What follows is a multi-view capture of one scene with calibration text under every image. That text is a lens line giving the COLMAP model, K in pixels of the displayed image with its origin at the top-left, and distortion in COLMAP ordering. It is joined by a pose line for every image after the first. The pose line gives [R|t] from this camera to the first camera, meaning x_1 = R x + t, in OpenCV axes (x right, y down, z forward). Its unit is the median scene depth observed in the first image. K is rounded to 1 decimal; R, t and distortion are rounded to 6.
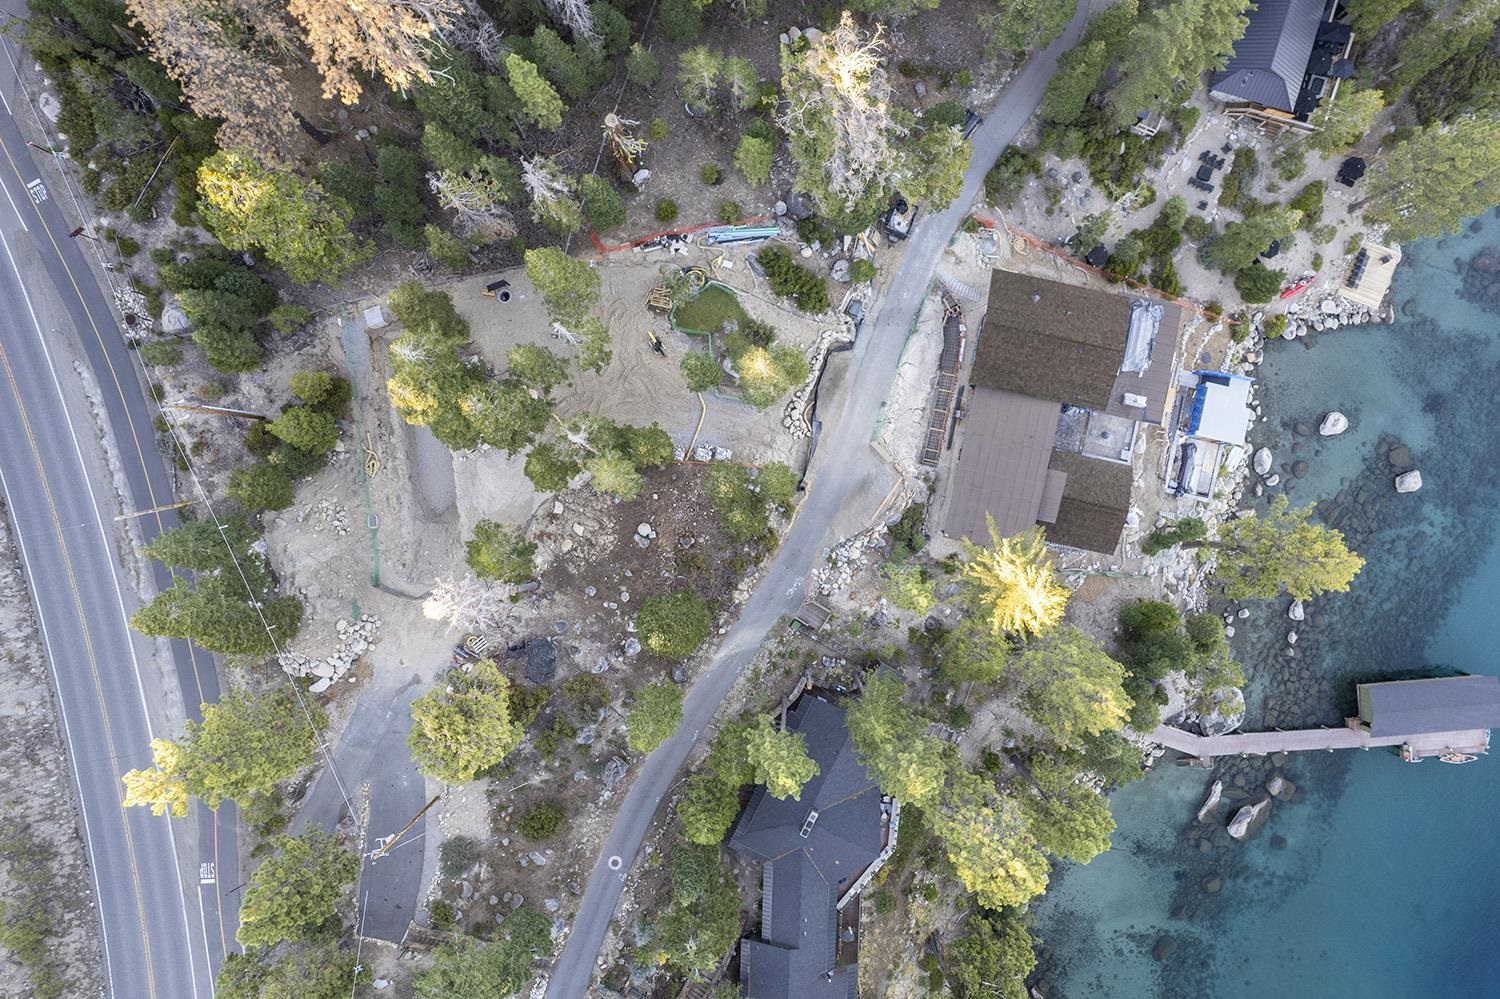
lens RADIAL K [[961.2, 0, 752.5], [0, 961.2, 496.5], [0, 0, 1]] dist [-0.076072, 0.074104]
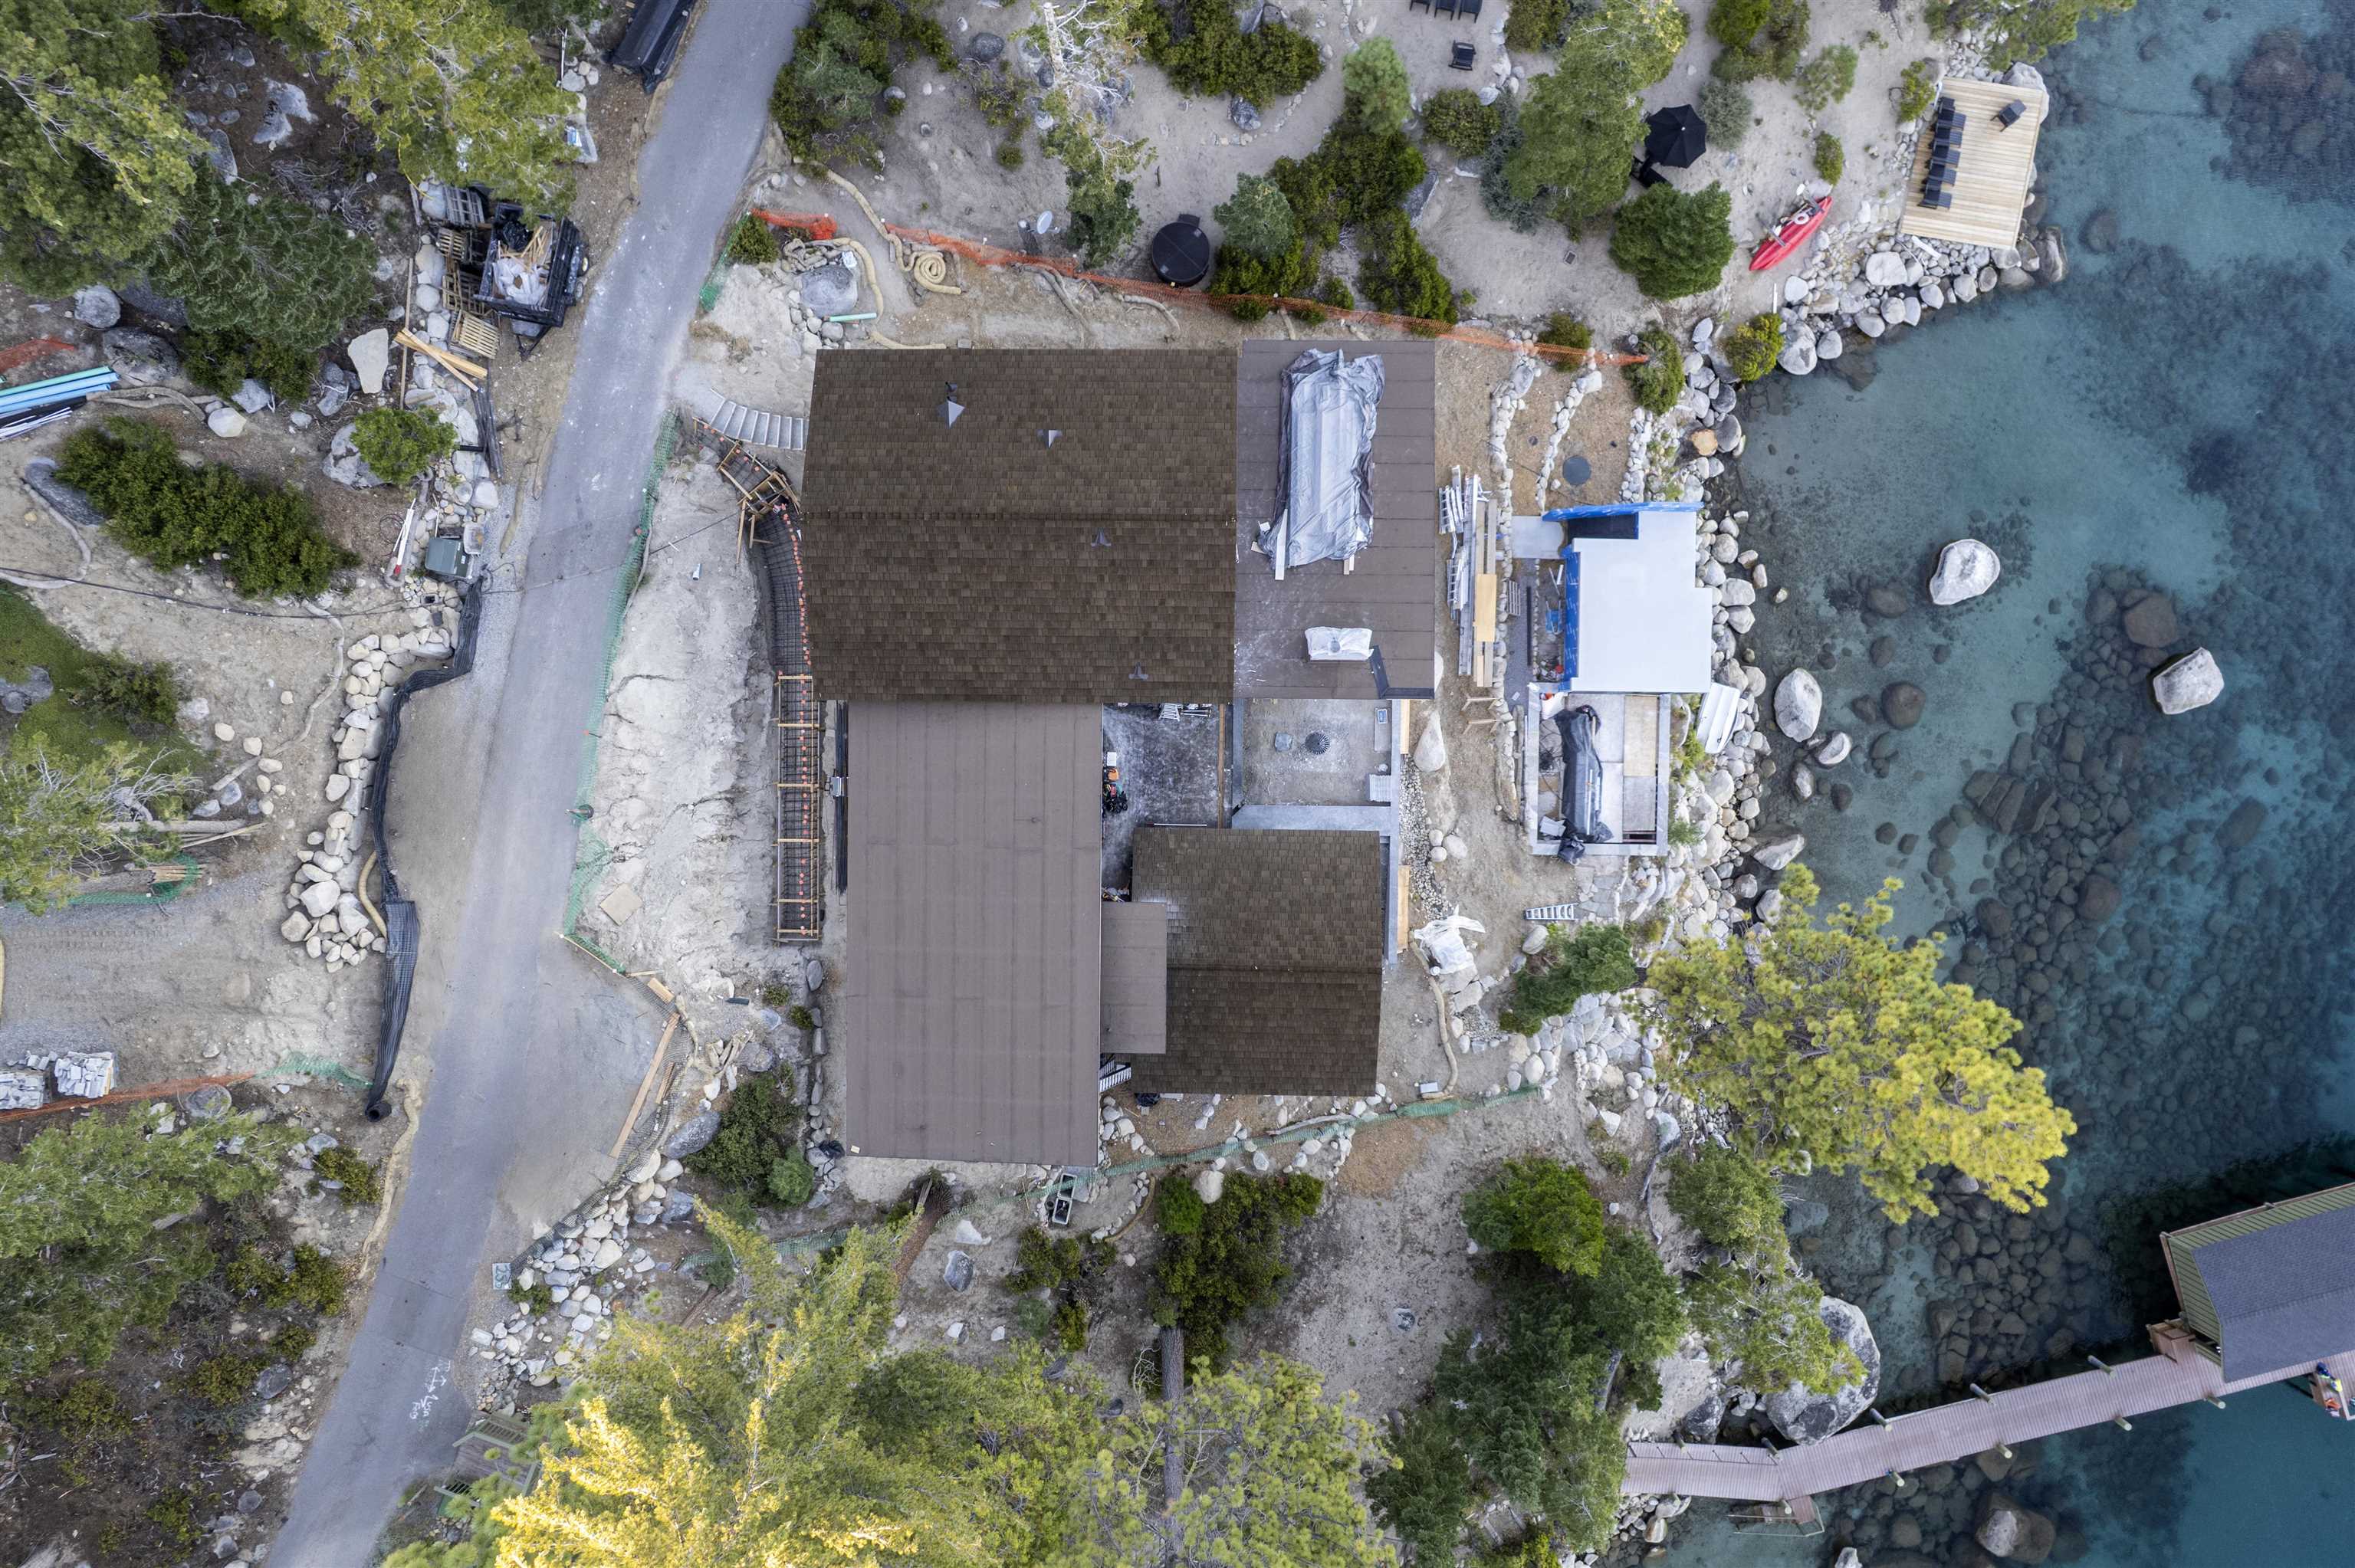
lens RADIAL K [[1508.9, 0, 1181.5], [0, 1508.9, 779.3], [0, 0, 1]] dist [-0.076072, 0.074104]
pose [[0.980332, -0.197170, -0.008556, 0.312469], [0.197156, 0.980369, -0.002459, -0.058051], [0.008873, 0.000724, 0.999960, 0.423018]]
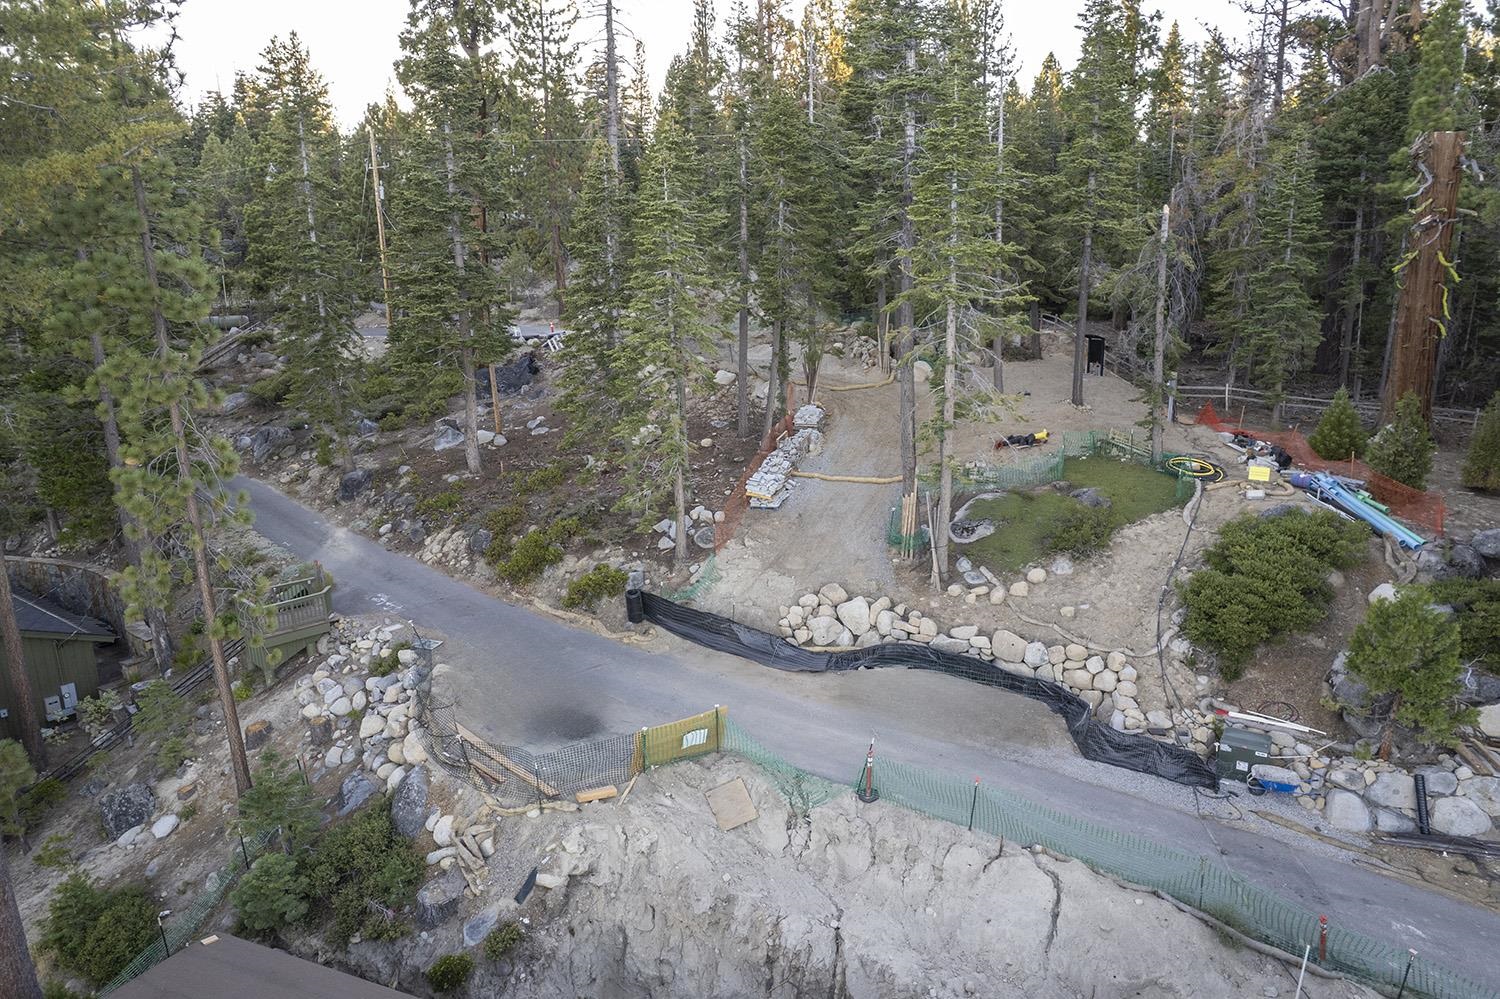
lens RADIAL K [[961.2, 0, 752.5], [0, 961.2, 496.5], [0, 0, 1]] dist [-0.076072, 0.074104]
pose [[-0.185097, 0.231623, -0.955034, 0.317353], [-0.982681, -0.034935, 0.181983, -0.097210], [0.008788, 0.972178, 0.234078, 0.776462]]
